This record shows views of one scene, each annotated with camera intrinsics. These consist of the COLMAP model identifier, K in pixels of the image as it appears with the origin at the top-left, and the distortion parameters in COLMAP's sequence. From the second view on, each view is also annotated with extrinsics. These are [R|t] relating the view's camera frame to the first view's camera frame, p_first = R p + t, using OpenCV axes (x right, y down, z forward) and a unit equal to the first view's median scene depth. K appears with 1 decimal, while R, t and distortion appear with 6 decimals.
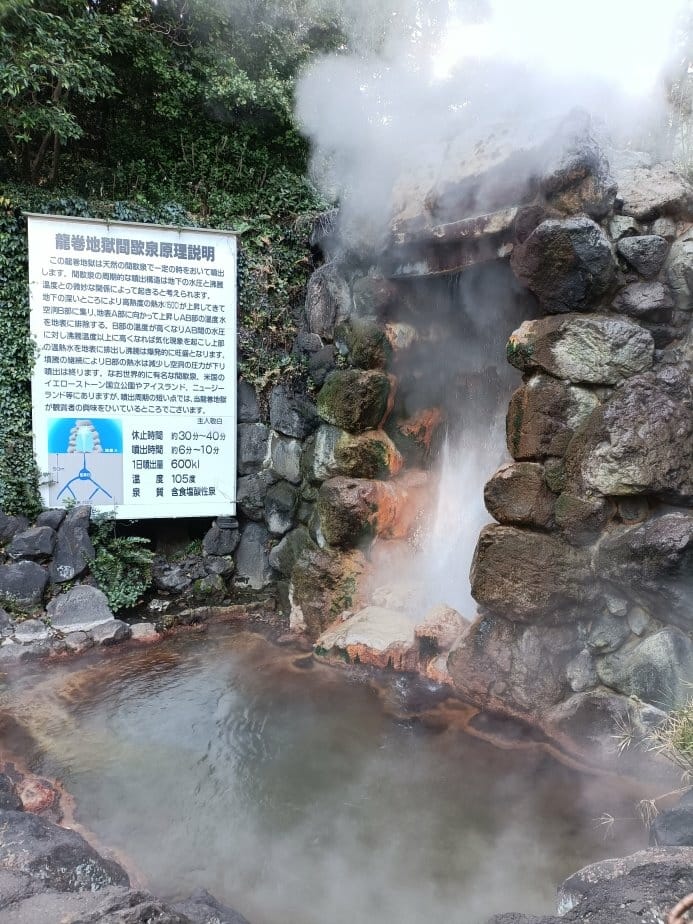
lens RADIAL K [[682.0, 0, 348.3], [0, 682.0, 467.9], [0, 0, 1]] dist [0.067221, -0.019583]
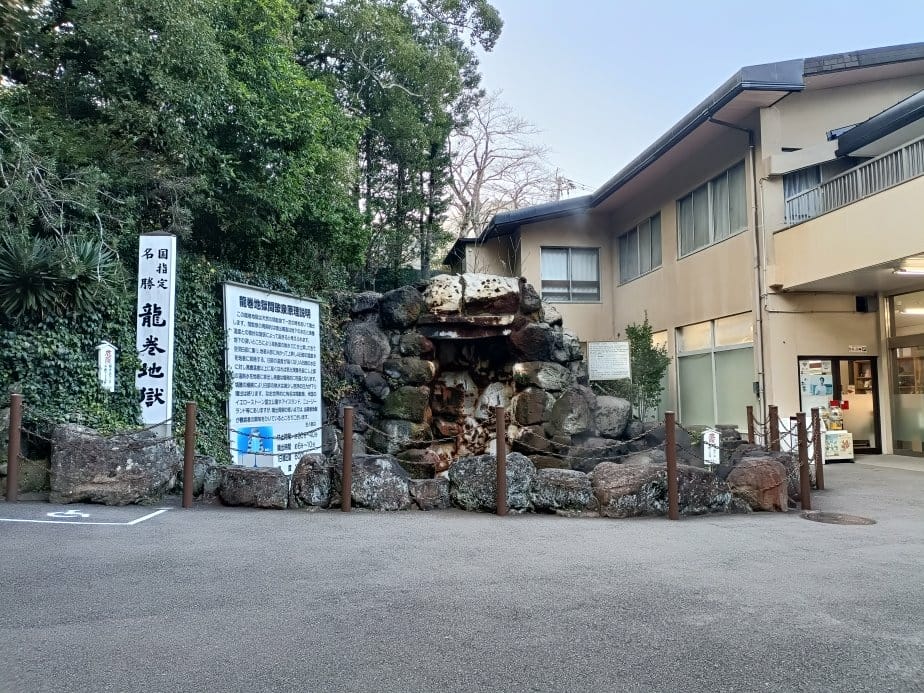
lens RADIAL K [[682.0, 0, 460.8], [0, 682.0, 343.8], [0, 0, 1]] dist [0.067221, -0.019583]
pose [[0.621151, 0.030369, 0.783102, -1.203219], [0.128254, 0.981838, -0.139806, 0.008147], [-0.773125, 0.187276, 0.605975, -0.165134]]
